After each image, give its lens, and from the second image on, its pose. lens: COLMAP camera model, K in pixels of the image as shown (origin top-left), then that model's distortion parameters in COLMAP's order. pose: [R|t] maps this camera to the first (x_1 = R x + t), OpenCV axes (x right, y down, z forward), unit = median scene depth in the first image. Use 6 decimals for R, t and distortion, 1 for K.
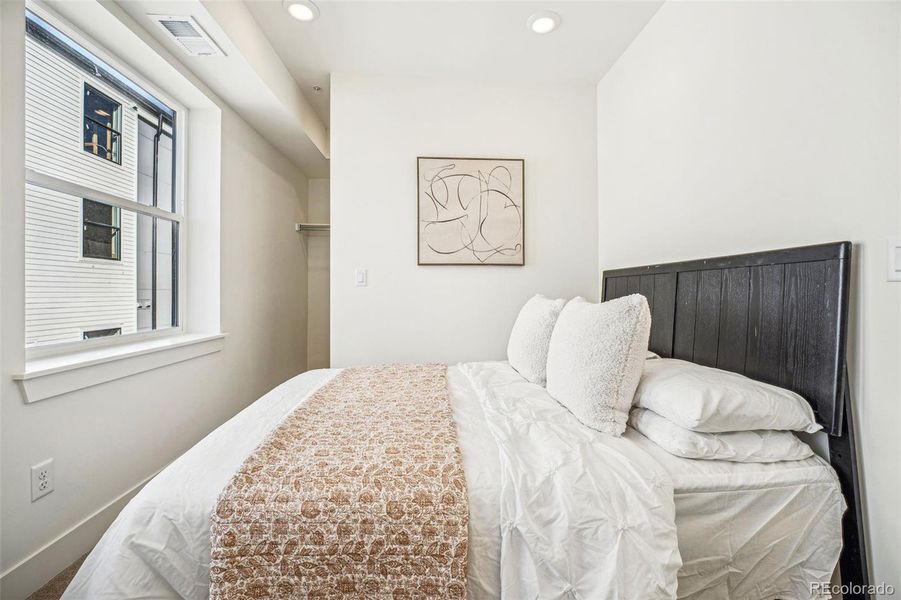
lens RADIAL K [[368.7, 0, 453.7], [0, 368.7, 296.4], [0, 0, 1]] dist [-0.030889, 0.004356]
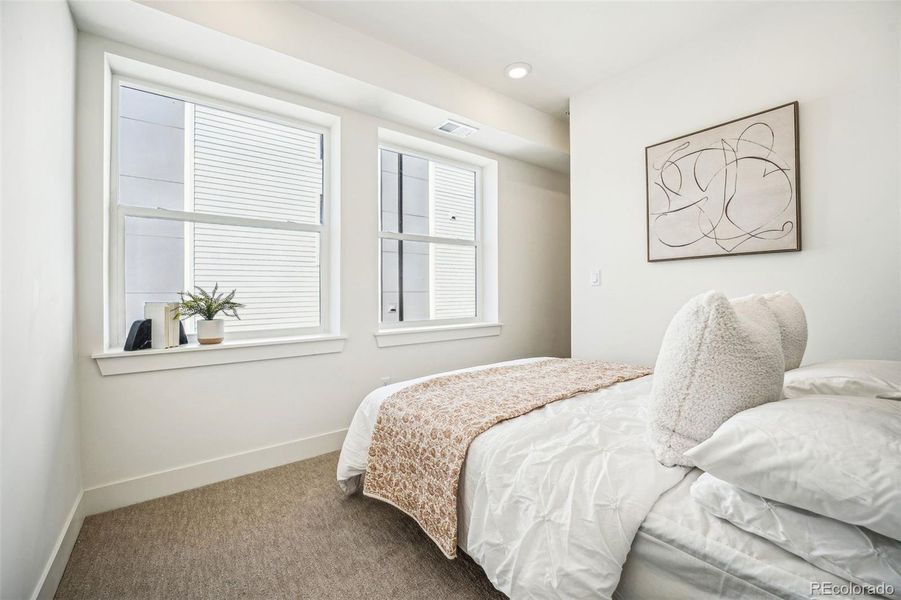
lens RADIAL K [[368.7, 0, 455.7], [0, 368.7, 296.4], [0, 0, 1]] dist [-0.030889, 0.004356]
pose [[0.566237, -0.001931, -0.824240, 0.834854], [0.003239, 0.999995, -0.000117, 0.003520], [0.824236, -0.002603, 0.566240, 0.140572]]
